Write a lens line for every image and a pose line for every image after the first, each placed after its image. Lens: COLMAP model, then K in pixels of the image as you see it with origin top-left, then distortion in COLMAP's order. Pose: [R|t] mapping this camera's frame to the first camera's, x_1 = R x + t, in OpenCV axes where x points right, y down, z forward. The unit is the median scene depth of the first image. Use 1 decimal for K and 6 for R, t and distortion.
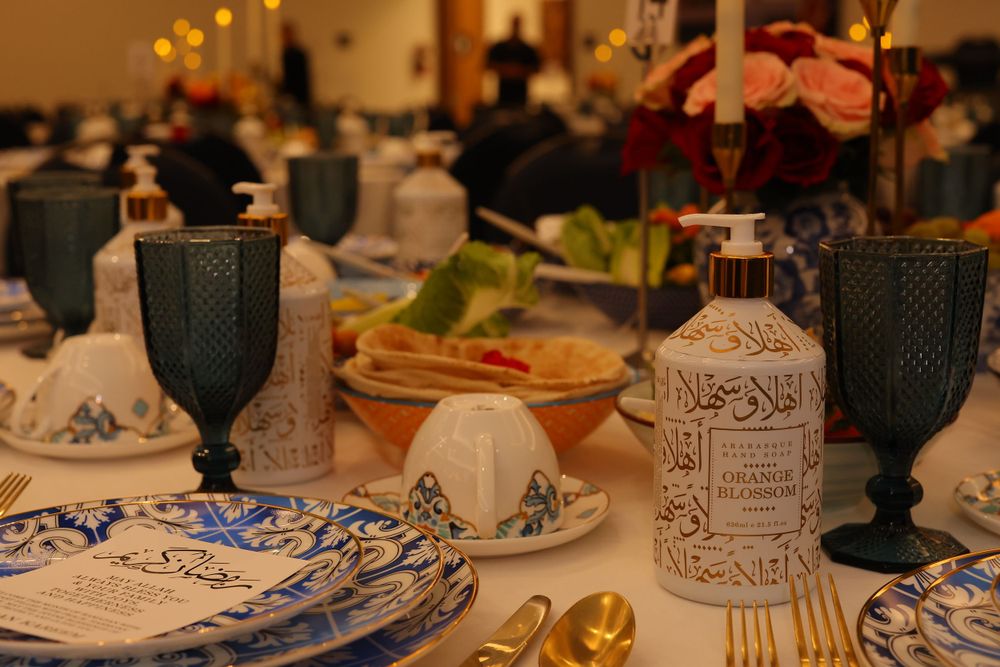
lens RADIAL K [[1457.3, 0, 486.9], [0, 1457.3, 339.2], [0, 0, 1]] dist [-0.127780, 0.502564]
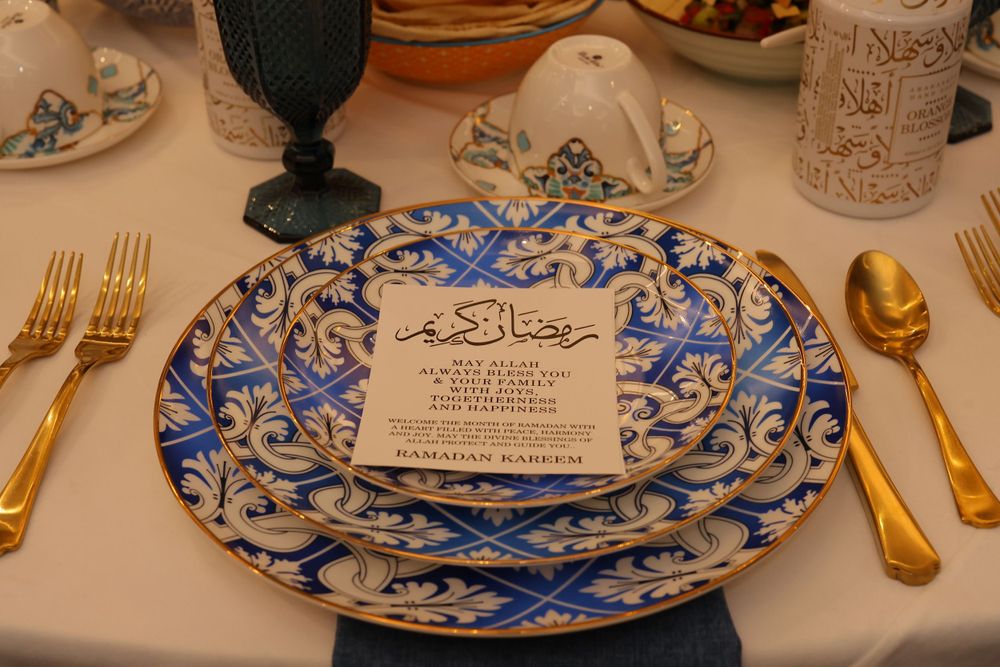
lens RADIAL K [[1457.3, 0, 486.9], [0, 1457.3, 339.2], [0, 0, 1]] dist [-0.127780, 0.502564]
pose [[0.887139, -0.283727, 0.363981, -0.568173], [0.092220, 0.881769, 0.462578, -0.293251], [-0.452193, -0.376804, 0.808418, 0.178767]]
